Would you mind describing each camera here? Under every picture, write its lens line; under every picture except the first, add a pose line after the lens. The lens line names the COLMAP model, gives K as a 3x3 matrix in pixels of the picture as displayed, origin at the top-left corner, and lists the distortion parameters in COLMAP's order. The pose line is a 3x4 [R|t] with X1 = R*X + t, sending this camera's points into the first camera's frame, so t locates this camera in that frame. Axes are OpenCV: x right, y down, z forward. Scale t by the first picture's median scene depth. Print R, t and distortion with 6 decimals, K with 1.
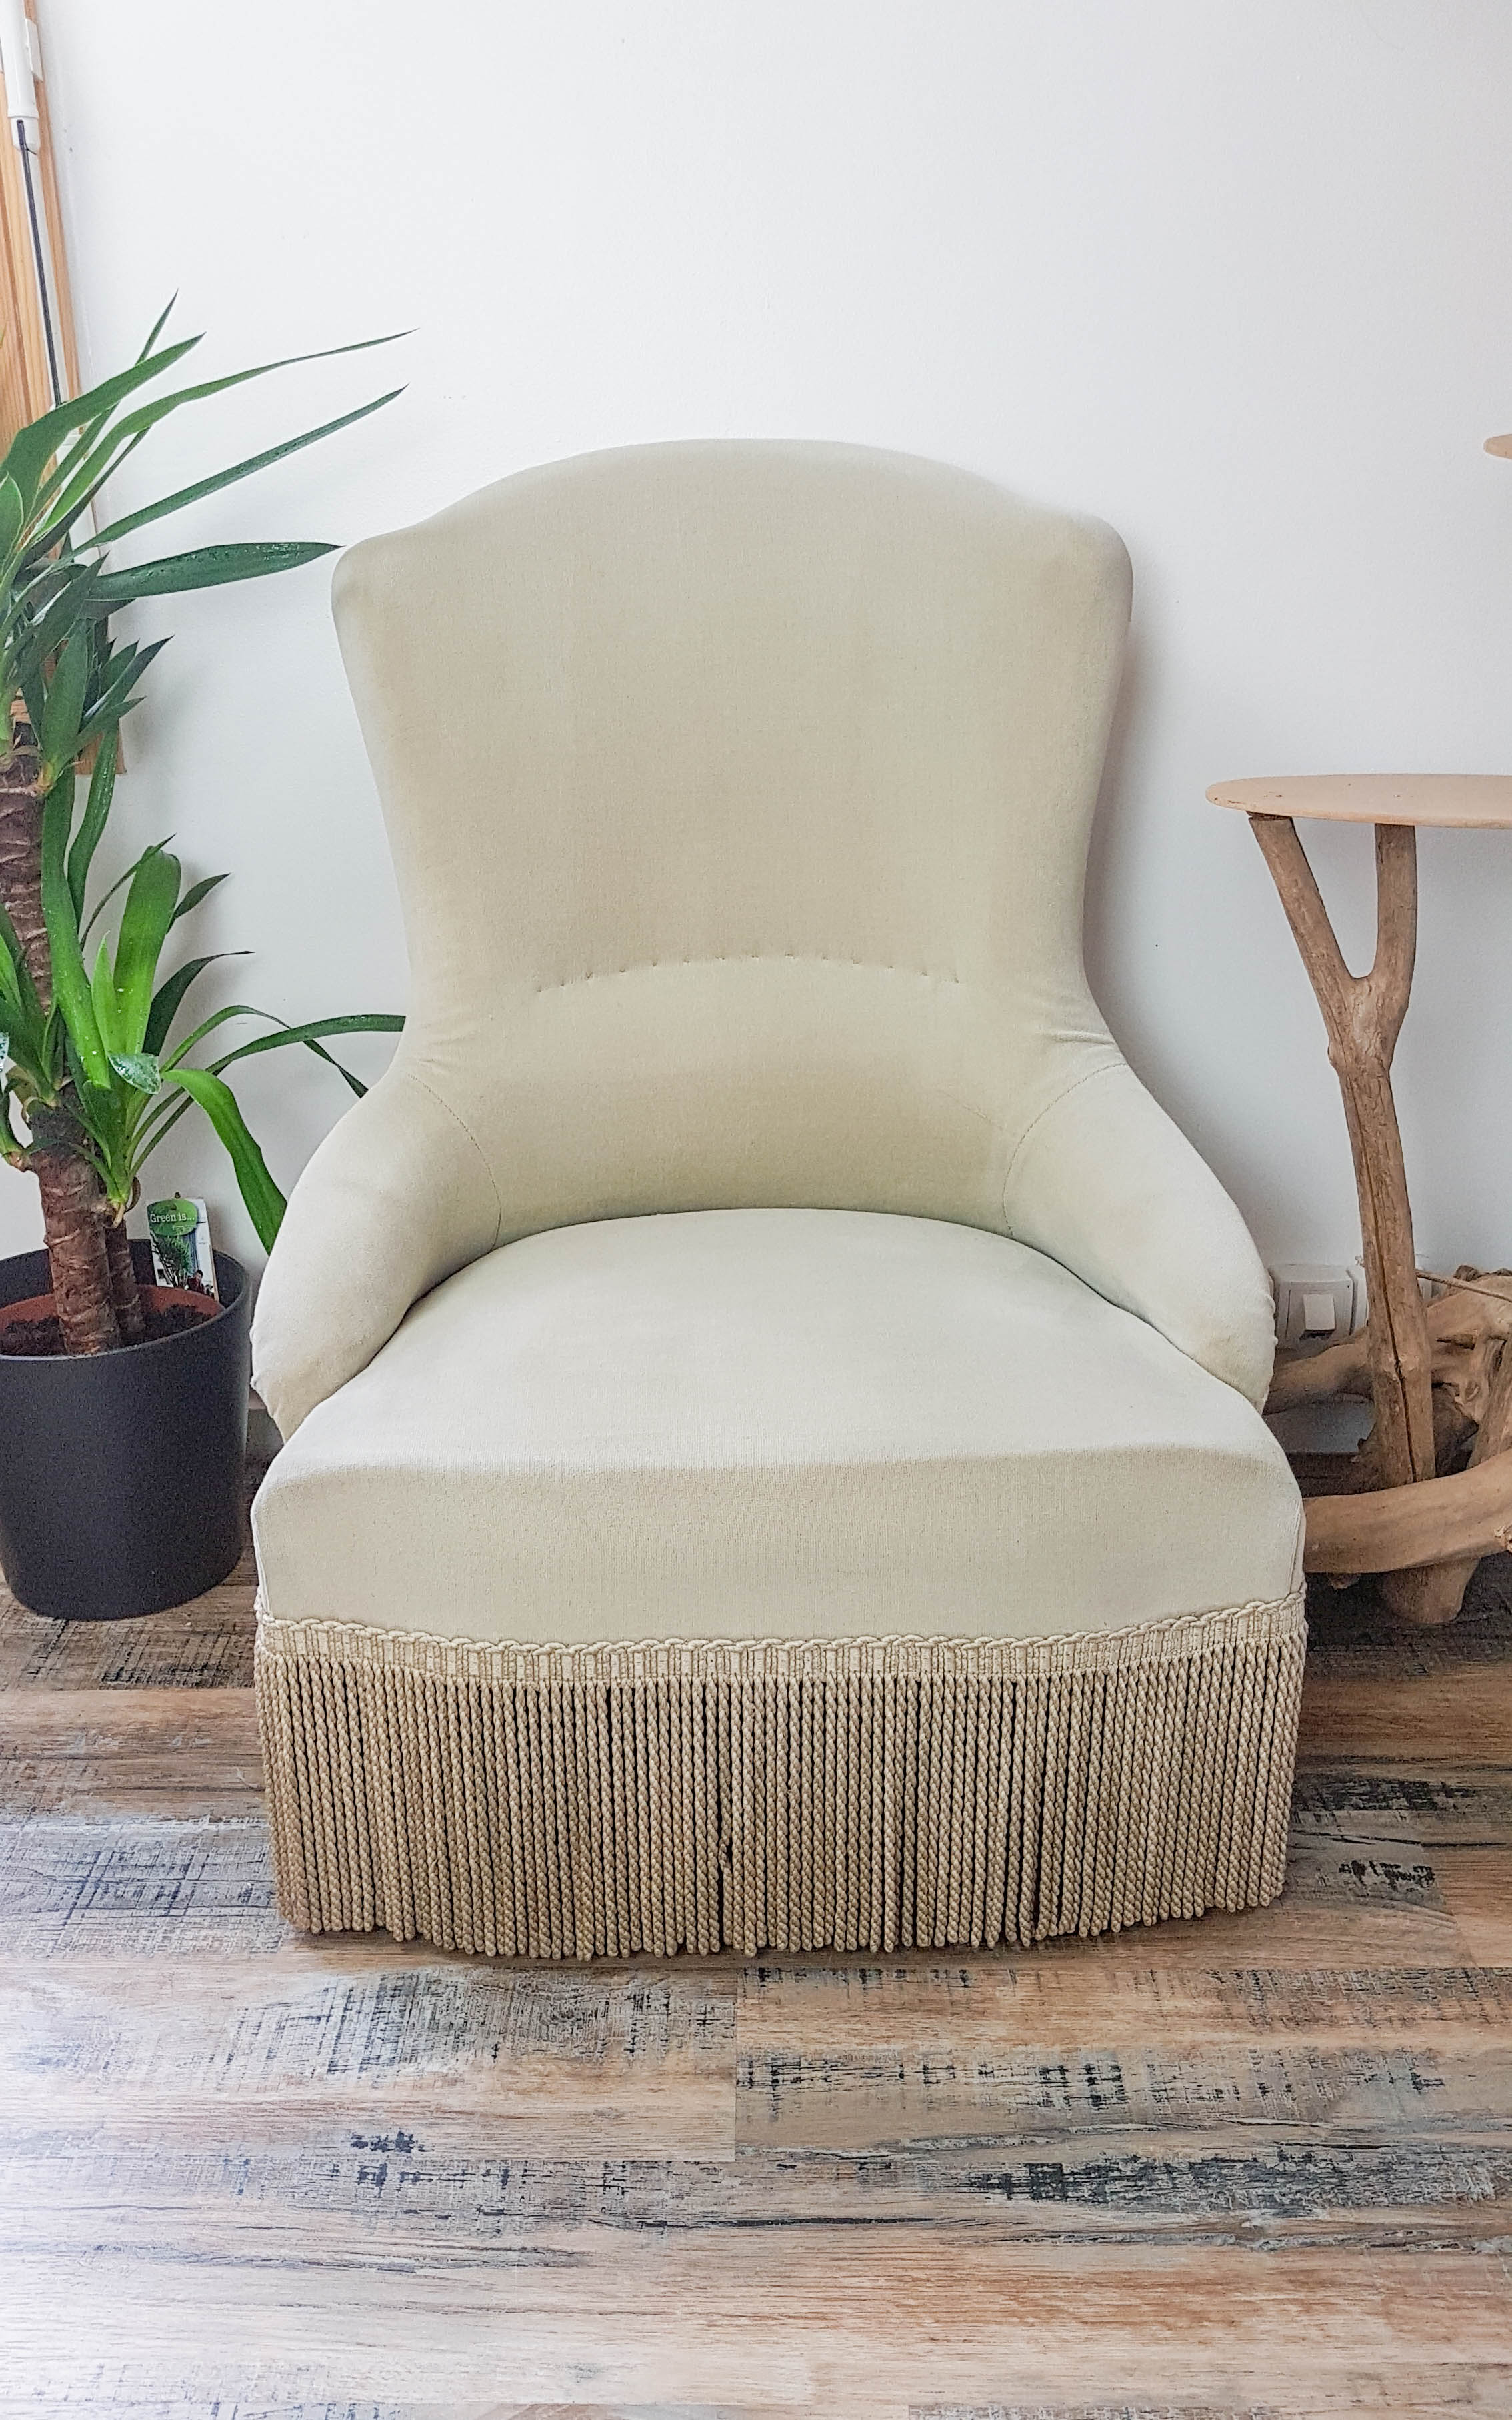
lens RADIAL K [[2057.8, 0, 711.2], [0, 2057.8, 1260.5], [0, 0, 1]] dist [-0.047316, 0.014167]
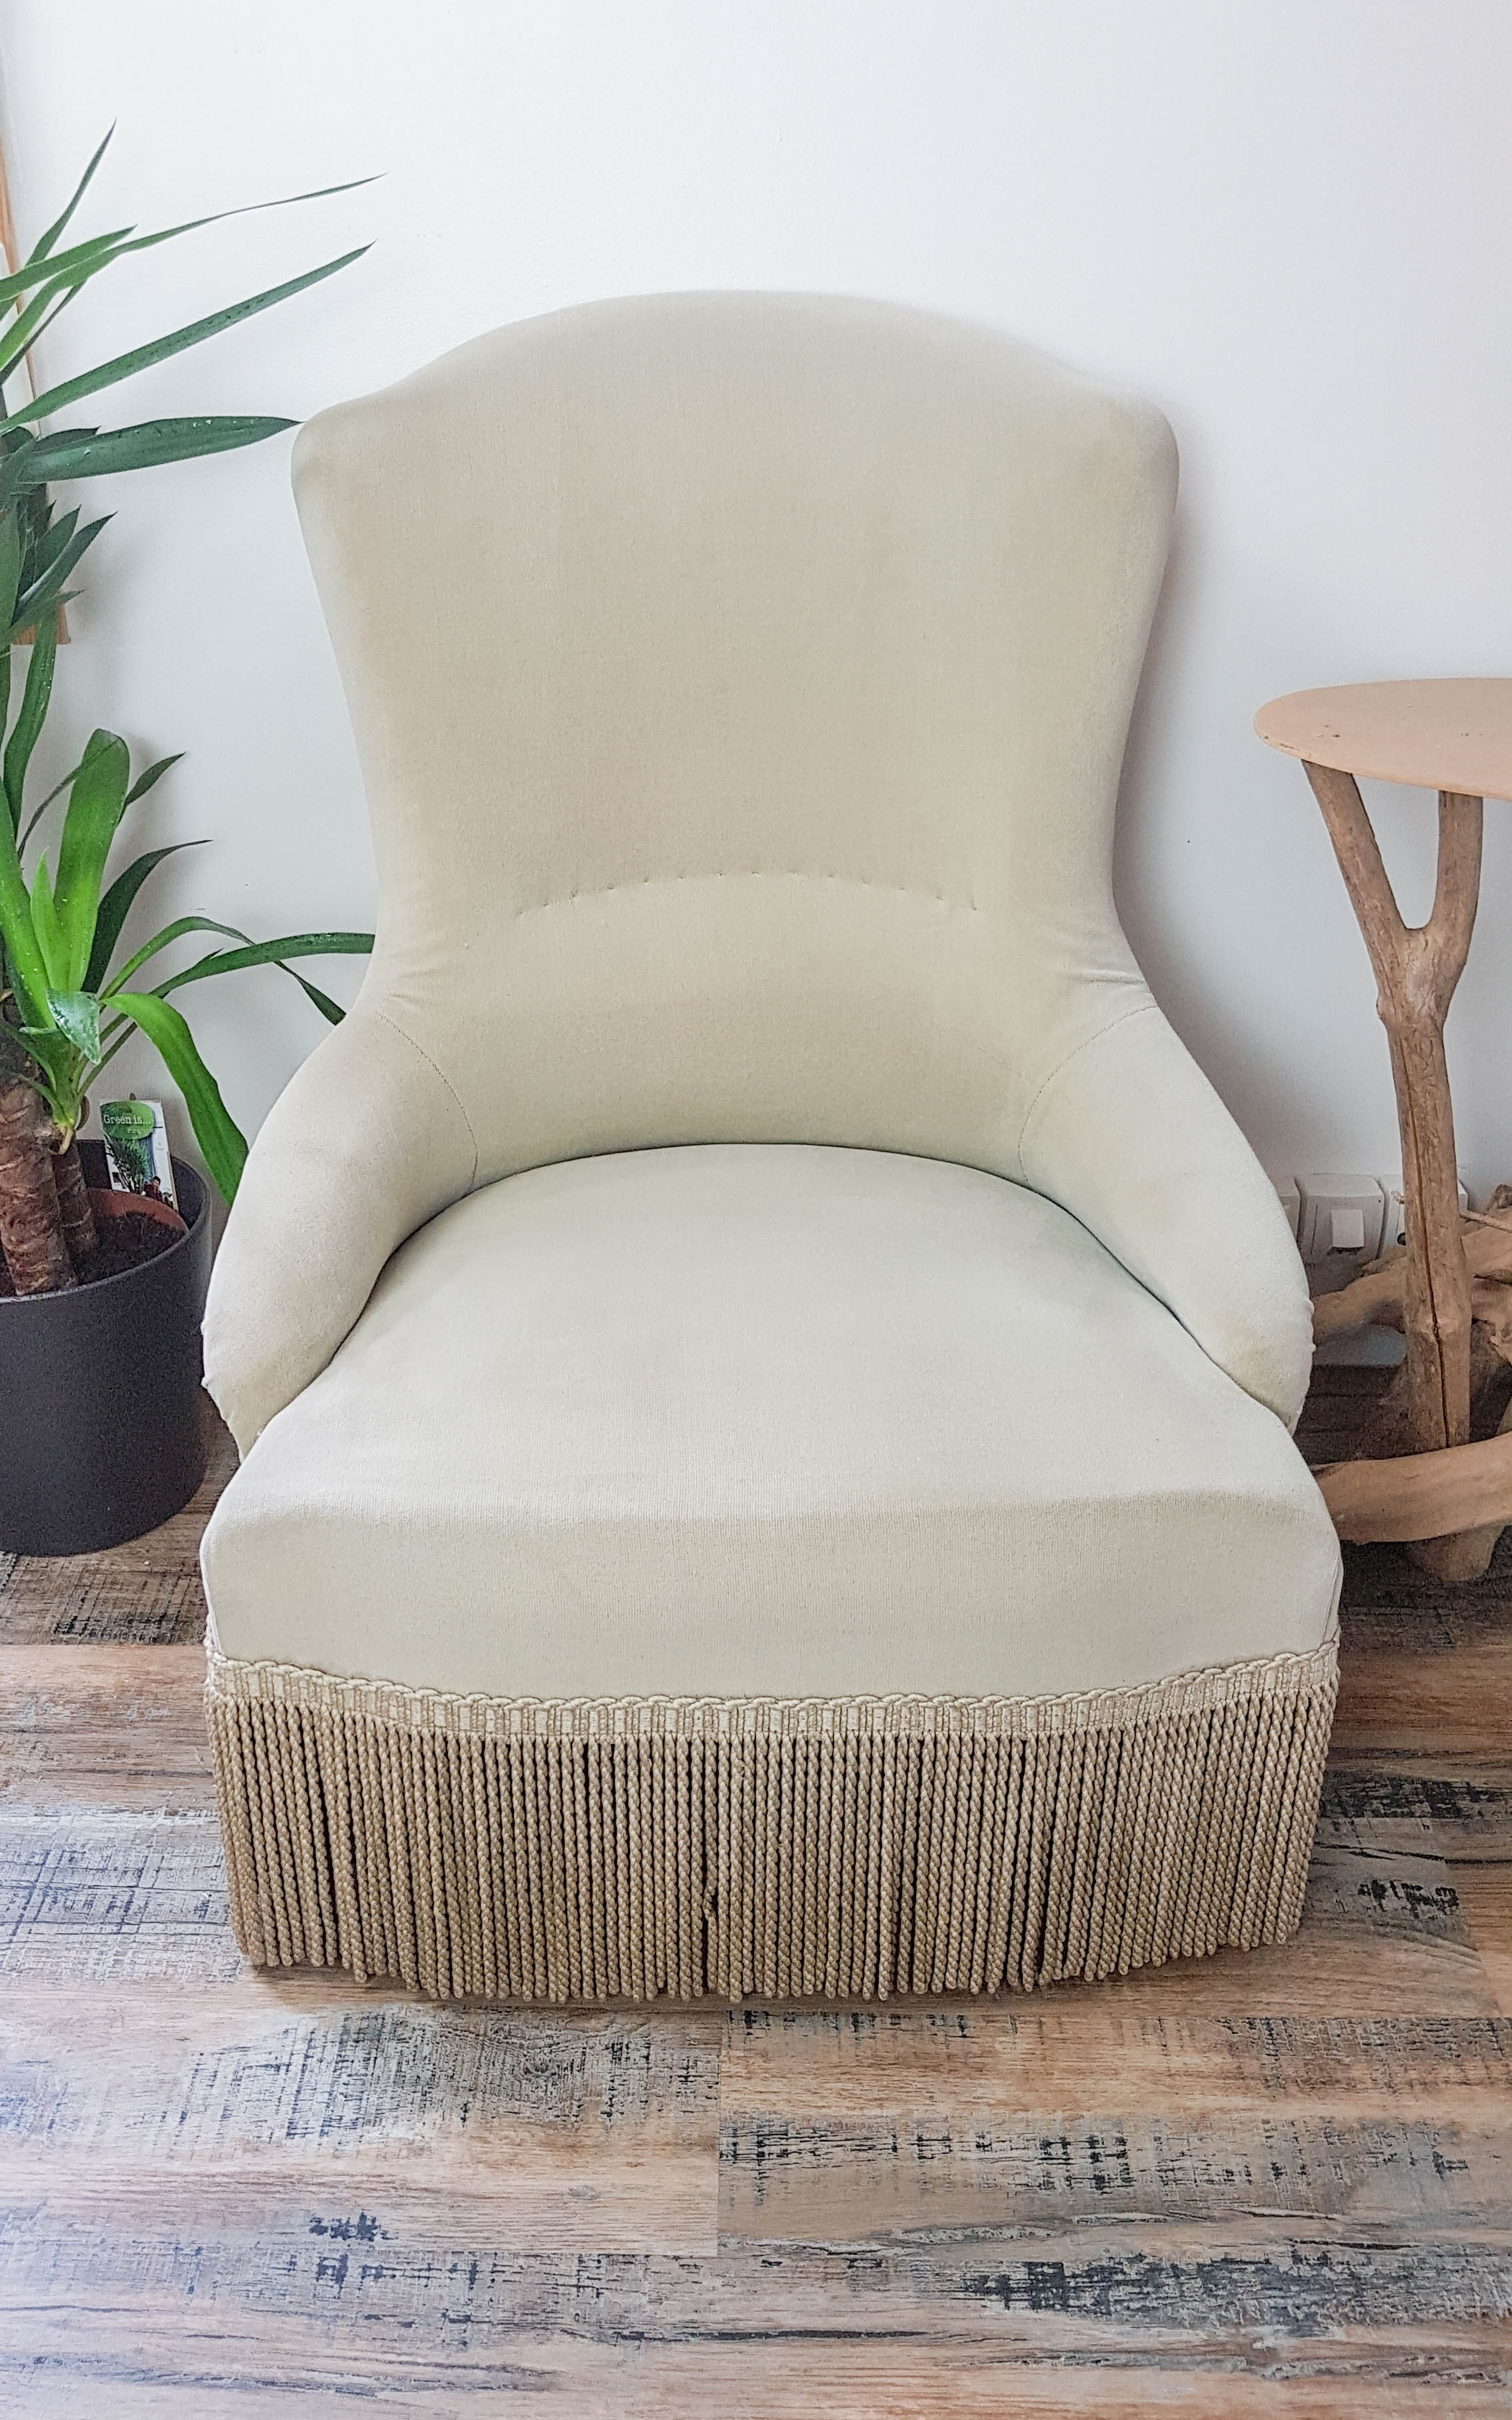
lens RADIAL K [[2057.8, 0, 714.1], [0, 2057.8, 1111.9], [0, 0, 1]] dist [-0.047316, 0.014167]
pose [[0.999906, 0.012227, 0.006245, -0.001760], [-0.012680, 0.996835, 0.078483, -0.147015], [-0.005265, -0.078554, 0.996896, 0.097641]]
